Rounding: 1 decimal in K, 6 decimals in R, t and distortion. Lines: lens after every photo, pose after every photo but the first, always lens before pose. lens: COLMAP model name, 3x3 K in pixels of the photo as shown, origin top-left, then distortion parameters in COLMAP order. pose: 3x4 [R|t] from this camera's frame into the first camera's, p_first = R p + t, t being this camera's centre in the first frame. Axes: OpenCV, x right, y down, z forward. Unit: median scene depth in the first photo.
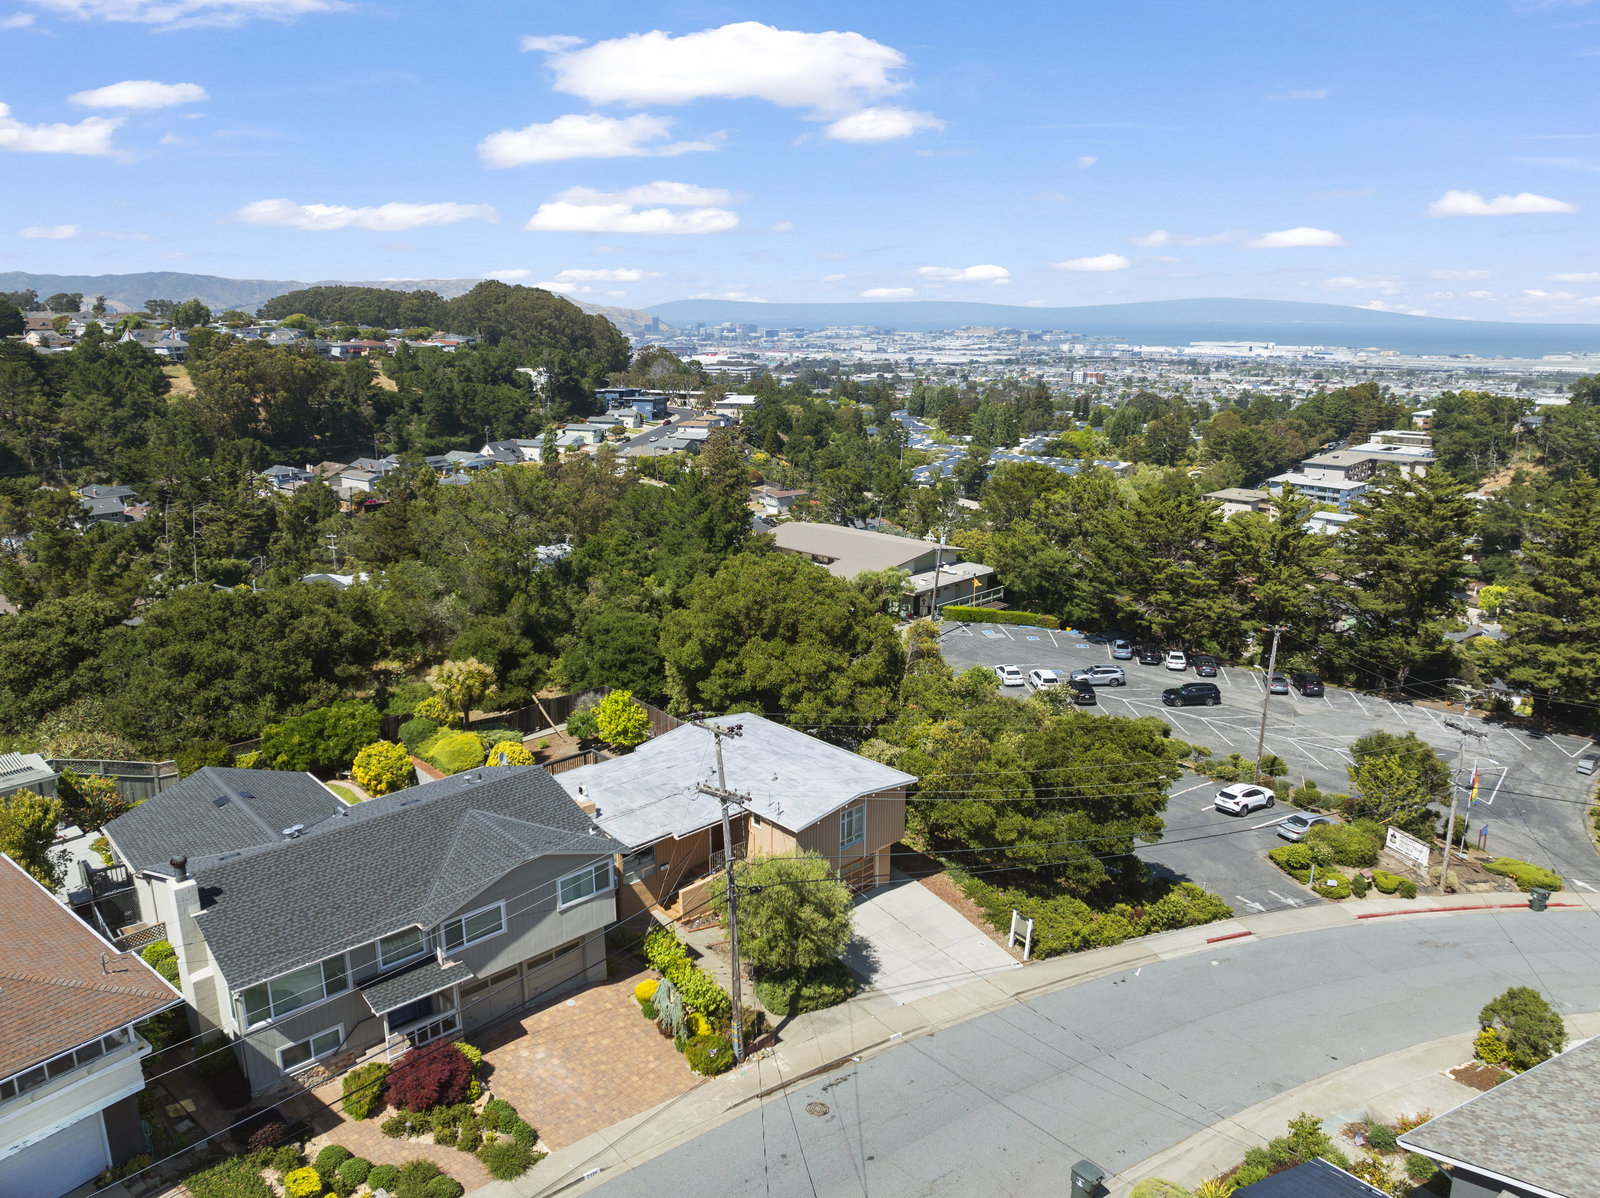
lens RADIAL K [[1124.1, 0, 800.0], [0, 1124.1, 599.0], [0, 0, 1]] dist [-0.030751, -0.009213]
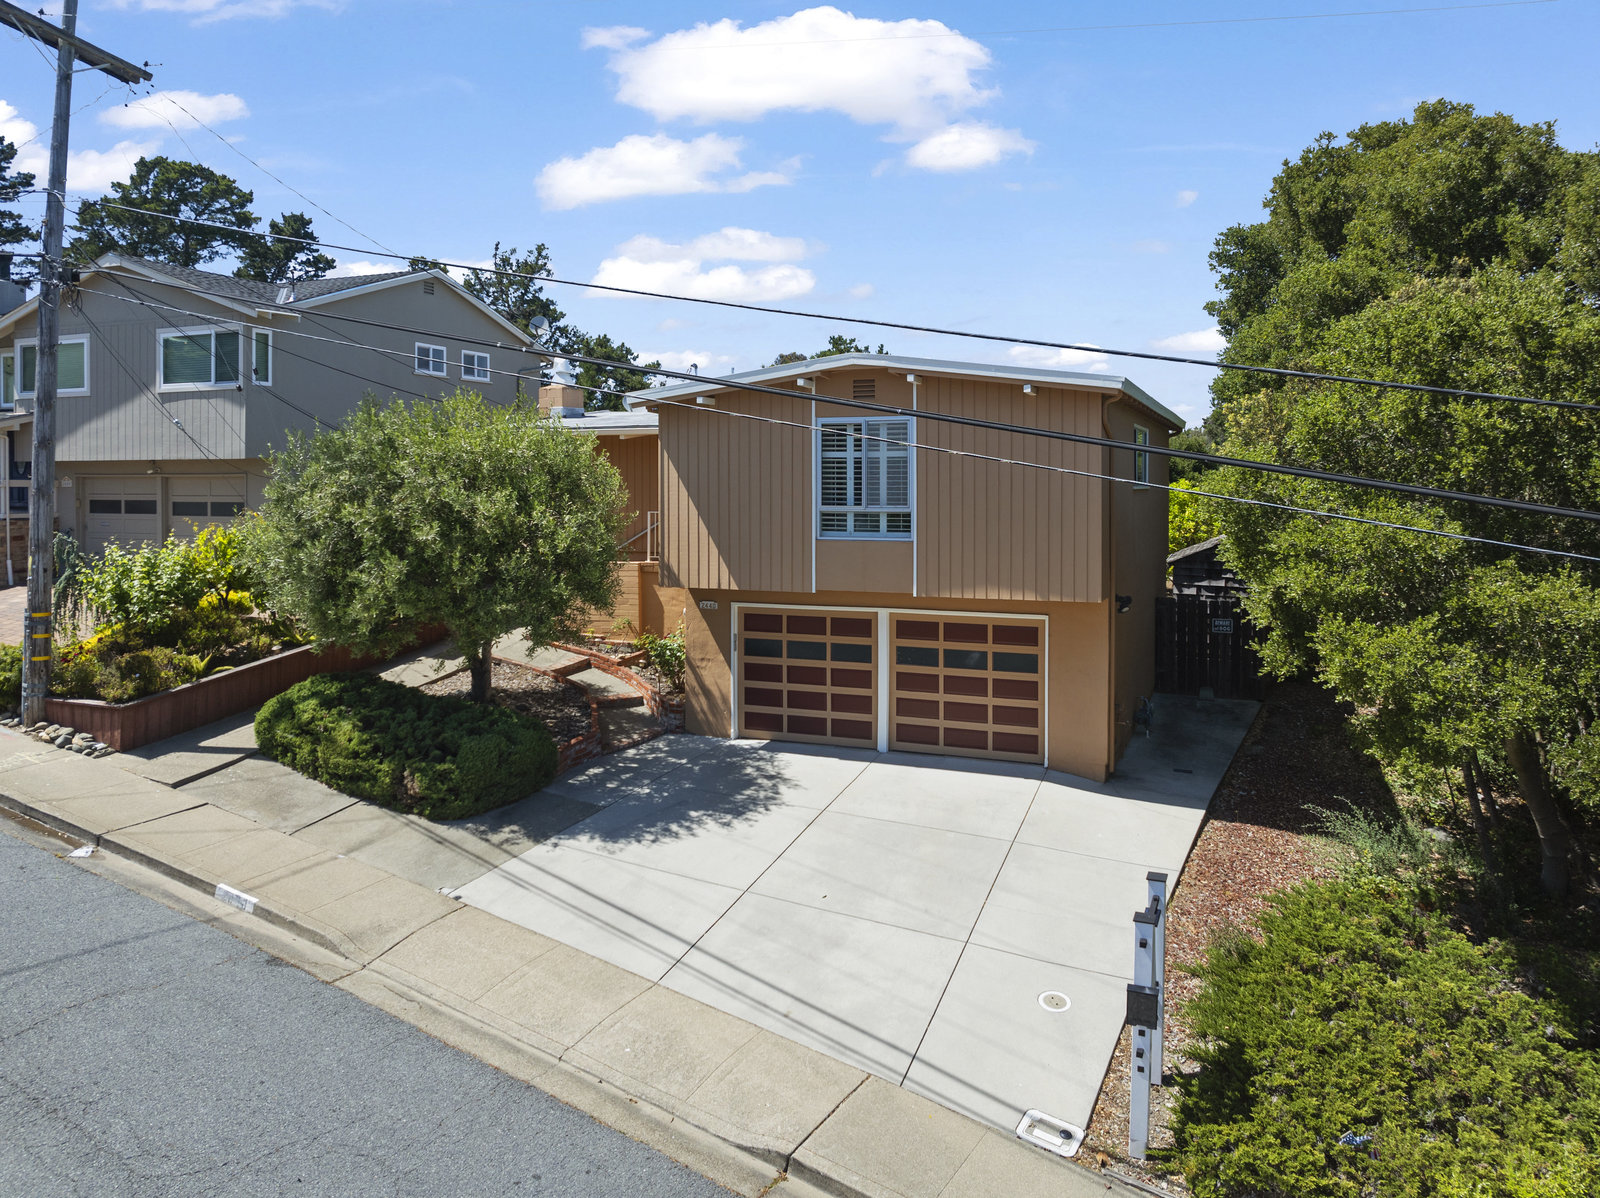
lens RADIAL K [[1155.6, 0, 802.5], [0, 1155.6, 490.8], [0, 0, 1]] dist [-0.040523, -0.000957]
pose [[0.418006, 0.006539, -0.908421, 0.163061], [-0.226764, 0.969070, -0.097369, 0.113057], [0.879687, 0.246698, 0.406560, 0.389628]]
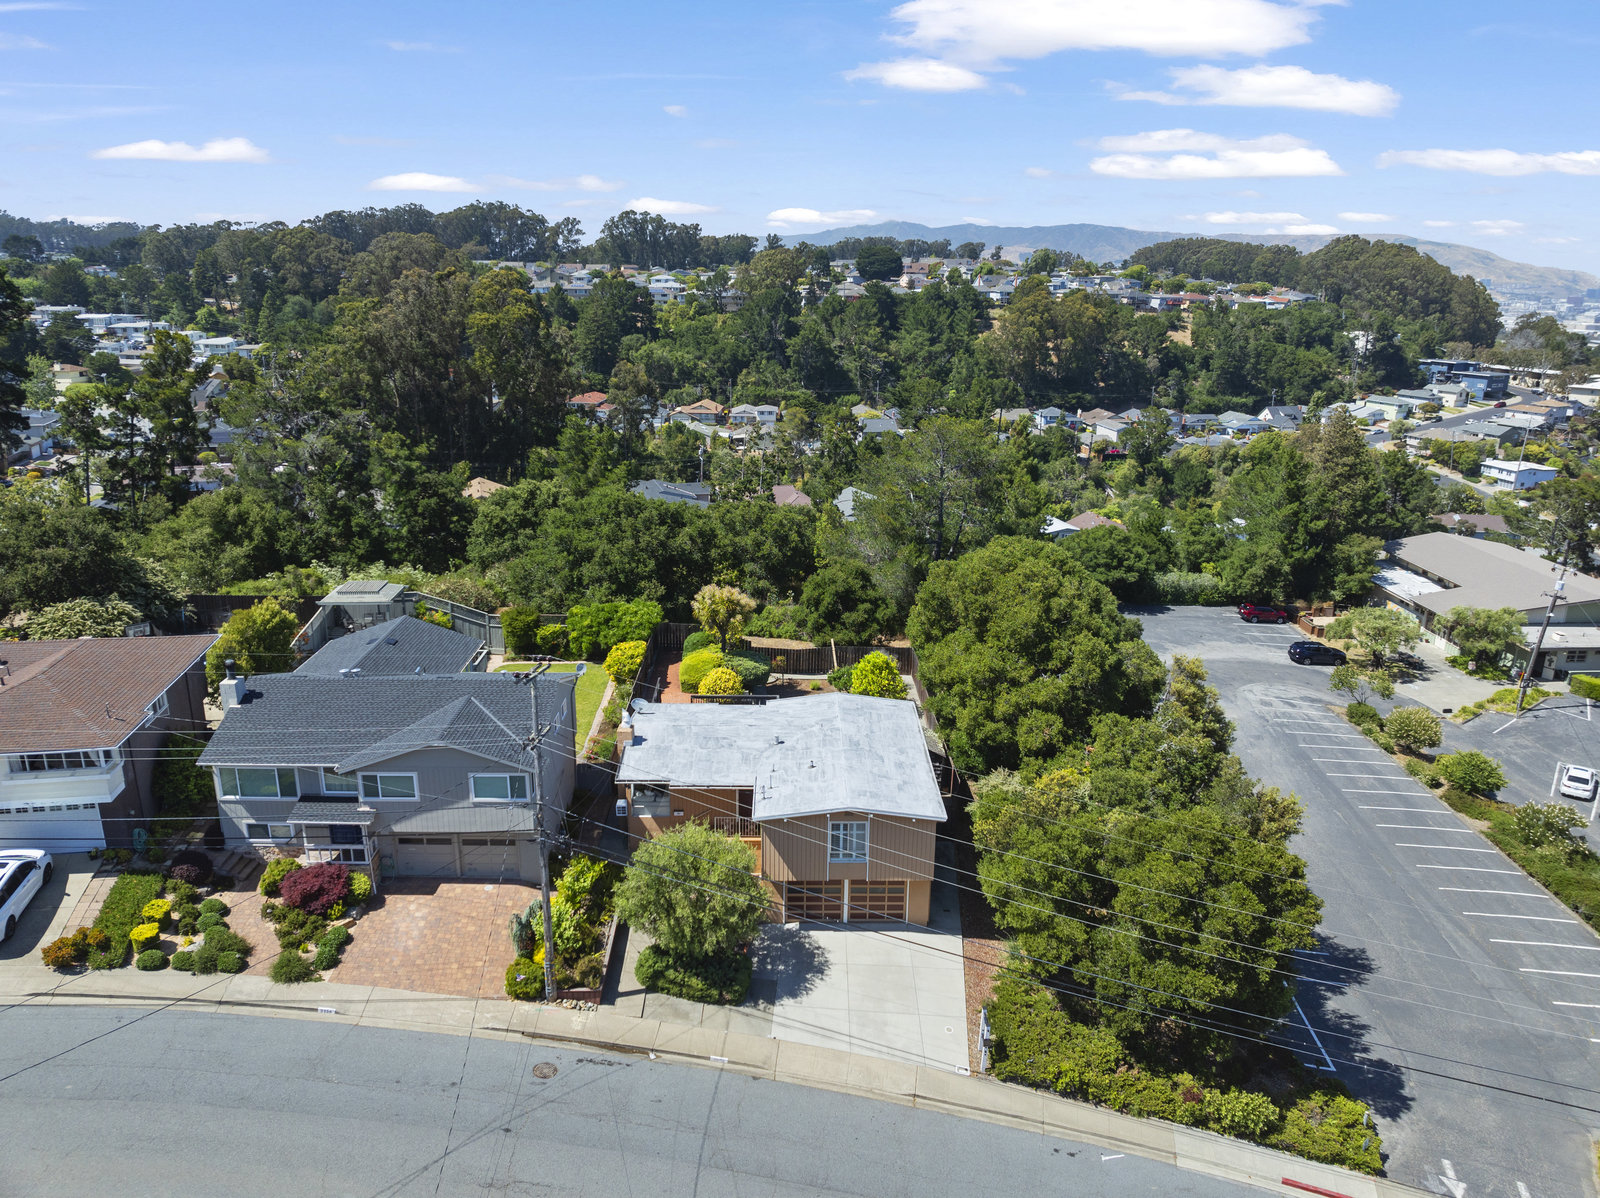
lens RADIAL K [[1119.0, 0, 800.0], [0, 1119.0, 599.0], [0, 0, 1]] dist [-0.040619, 0.004757]
pose [[0.737416, 0.203364, -0.644097, 0.255941], [-0.177225, 0.978442, 0.106027, -0.034682], [0.651774, 0.035964, 0.757560, 0.133894]]
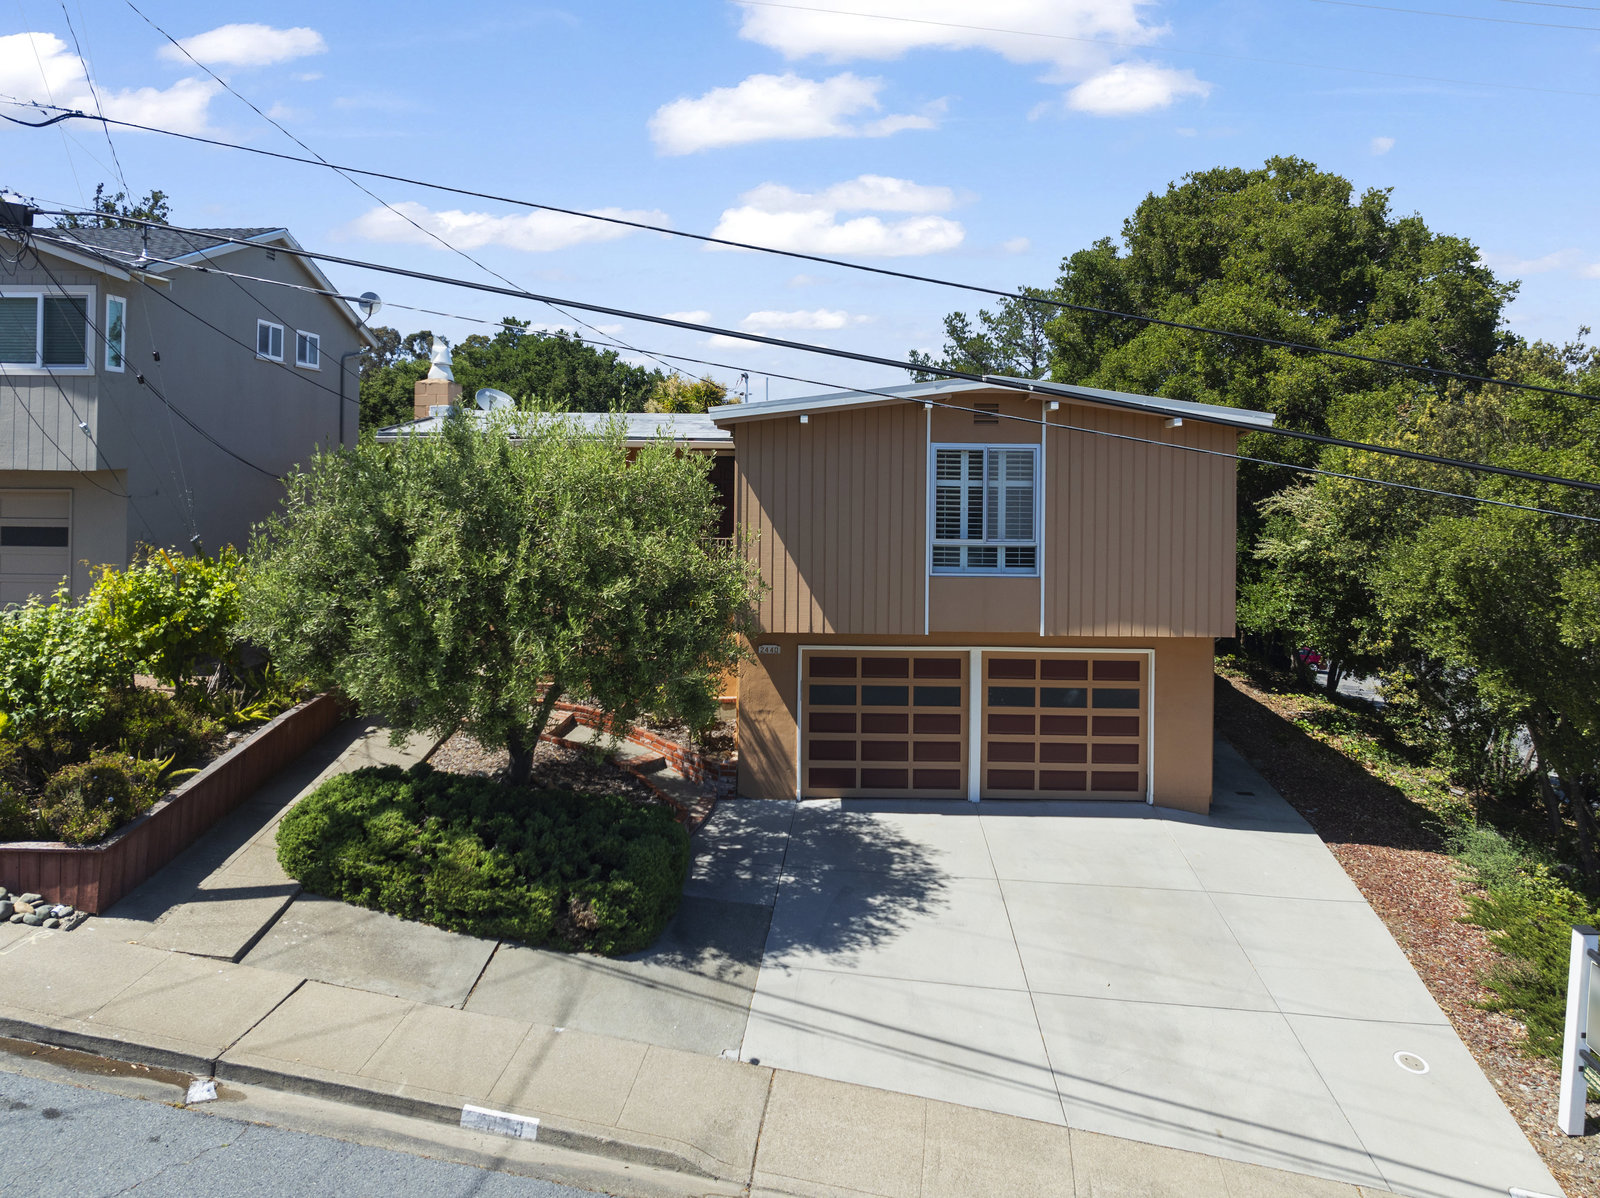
lens RADIAL K [[1167.1, 0, 795.7], [0, 1167.1, 456.2], [0, 0, 1]] dist [-0.033593, -0.005269]
pose [[0.722284, 0.000428, -0.691596, 0.107397], [-0.183922, 0.964109, -0.191486, 0.120383], [0.666692, 0.265507, 0.696439, 0.339417]]
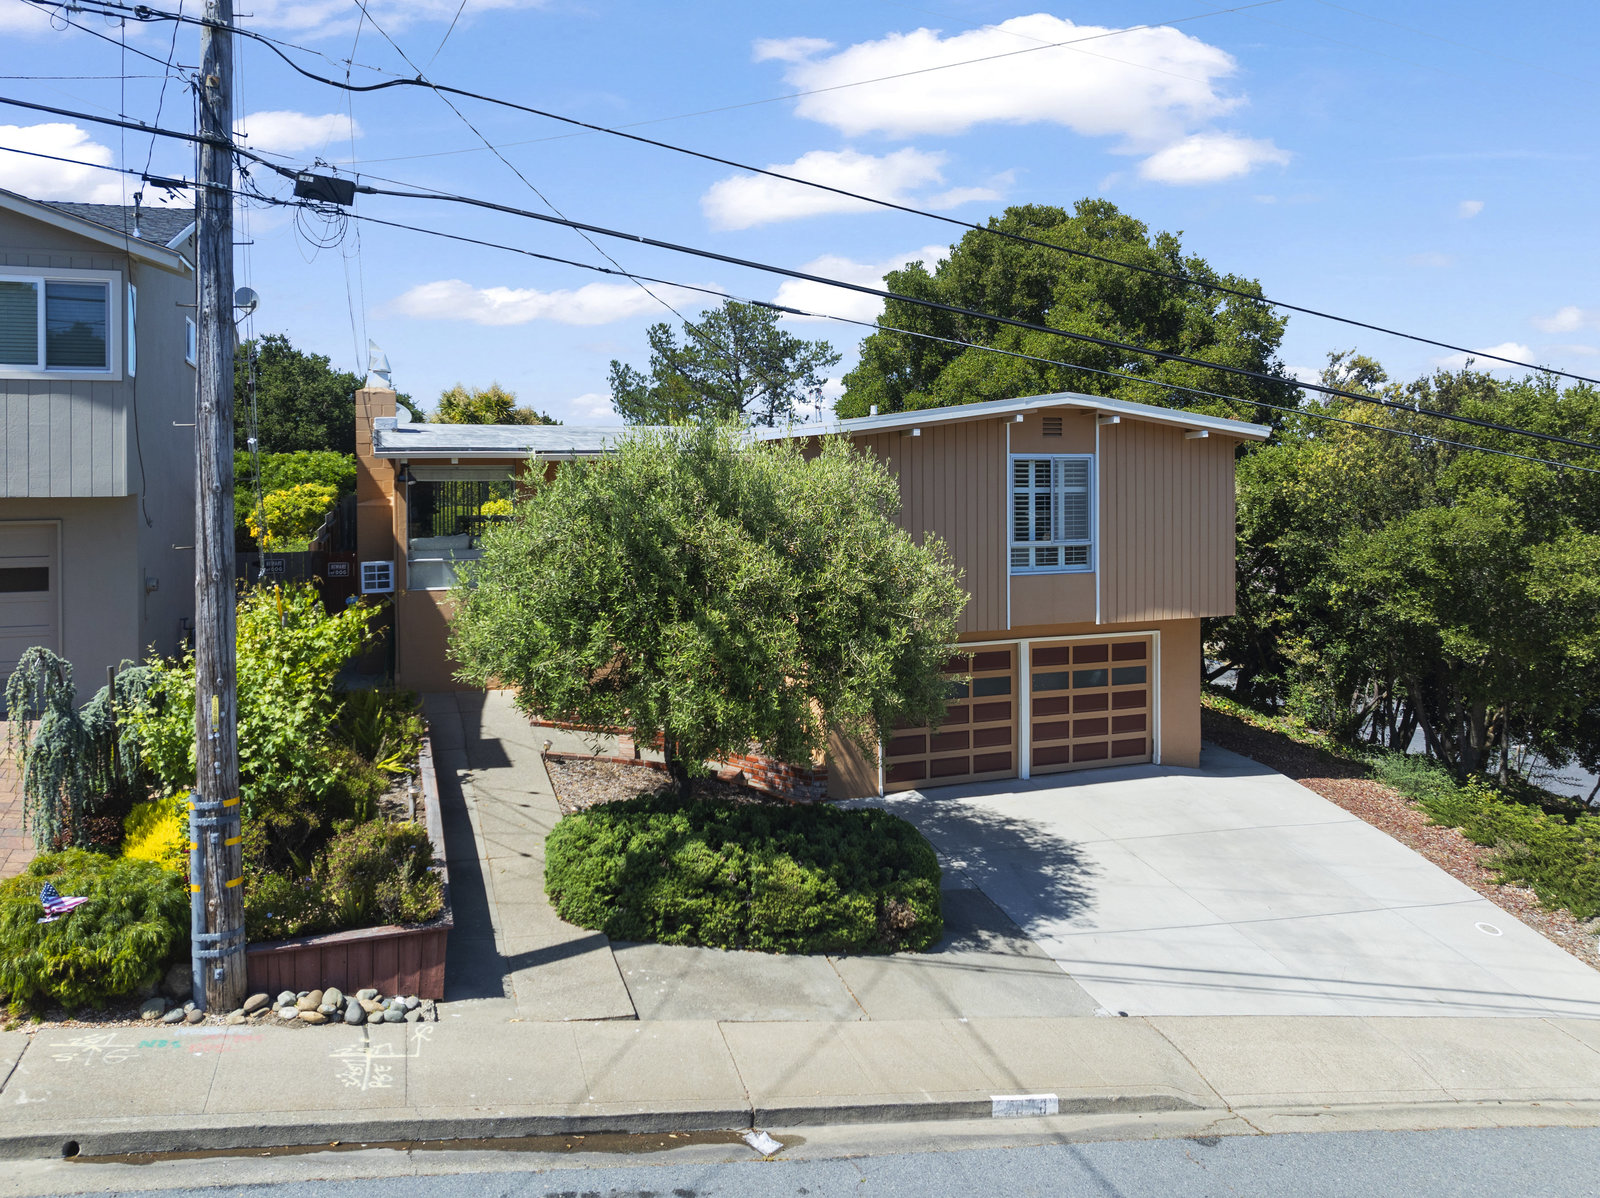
lens RADIAL K [[1166.0, 0, 802.3], [0, 1166.0, 486.0], [0, 0, 1]] dist [-0.037808, -0.002150]
pose [[0.923024, -0.003121, -0.384730, 0.052338], [-0.090679, 0.970033, -0.225420, 0.130541], [0.373904, 0.242955, 0.895080, 0.299570]]
